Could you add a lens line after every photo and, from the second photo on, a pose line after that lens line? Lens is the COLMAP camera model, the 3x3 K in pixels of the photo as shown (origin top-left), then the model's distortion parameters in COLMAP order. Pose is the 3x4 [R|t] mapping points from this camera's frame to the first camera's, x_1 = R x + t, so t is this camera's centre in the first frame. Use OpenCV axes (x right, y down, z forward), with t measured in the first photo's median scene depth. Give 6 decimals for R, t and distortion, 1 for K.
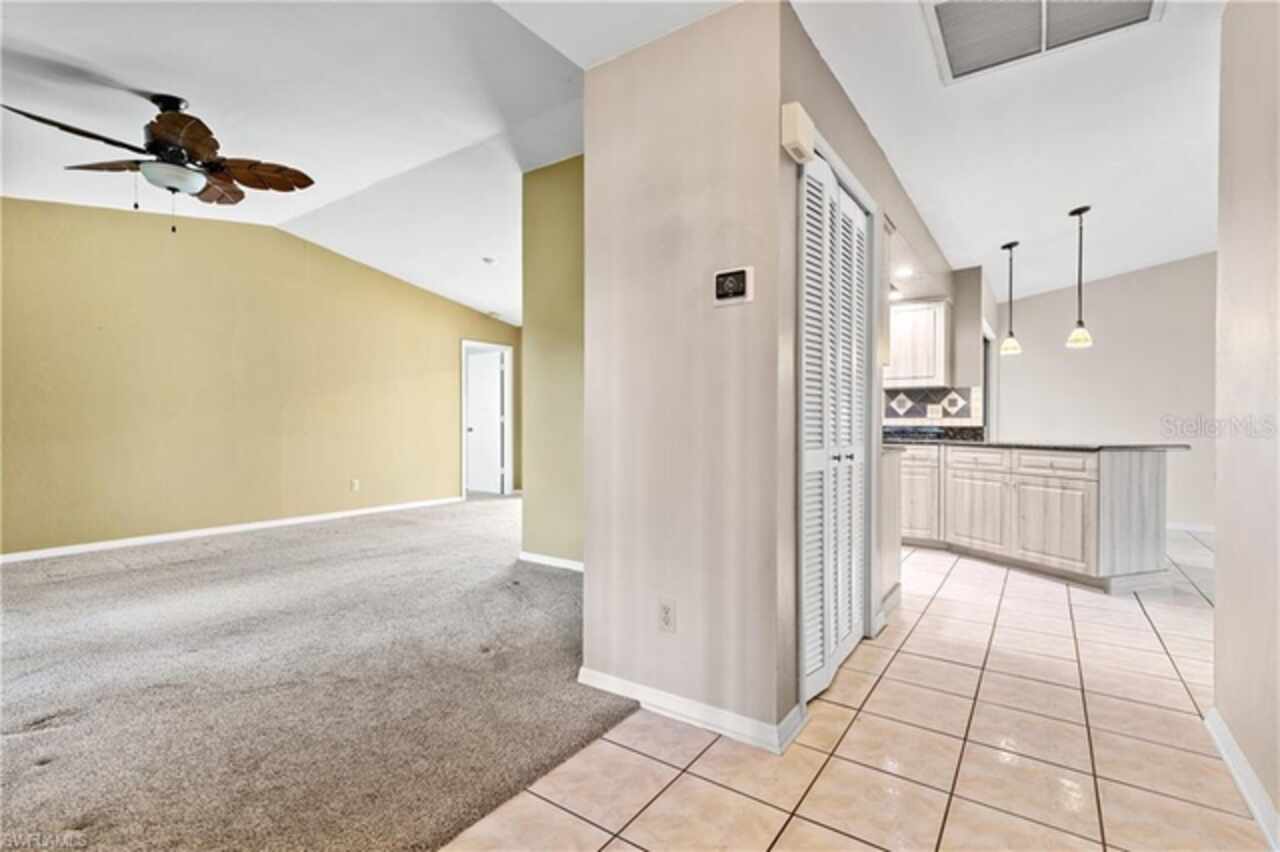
lens RADIAL K [[579.9, 0, 640.0], [0, 579.9, 426.0], [0, 0, 1]] dist [0.000416, -0.000030]
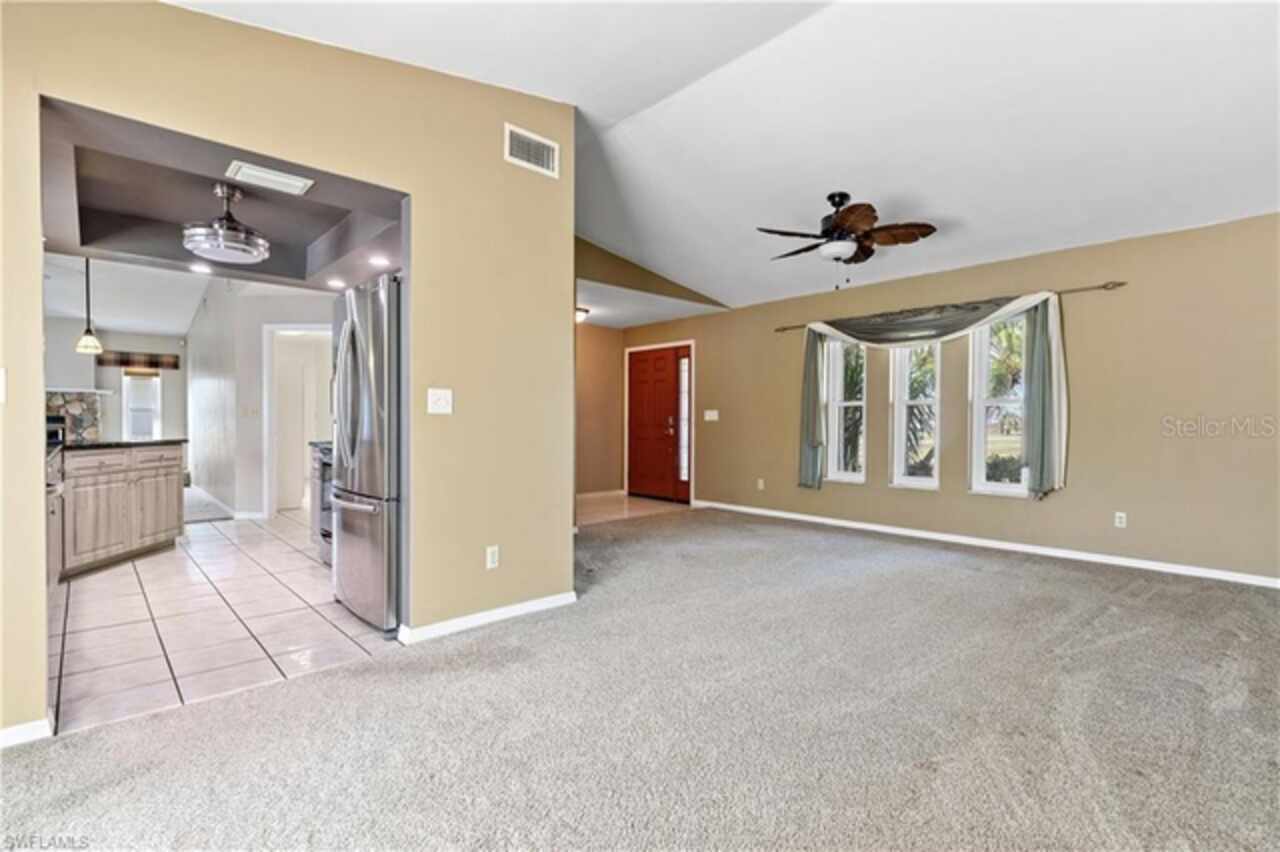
lens RADIAL K [[602.1, 0, 640.0], [0, 602.1, 426.0], [0, 0, 1]] dist [0.000791, 0.000107]
pose [[-0.978446, -0.012210, 0.206142, -0.402244], [-0.010433, 0.999898, 0.009705, -0.016346], [-0.206240, 0.007345, -0.978474, 1.557096]]
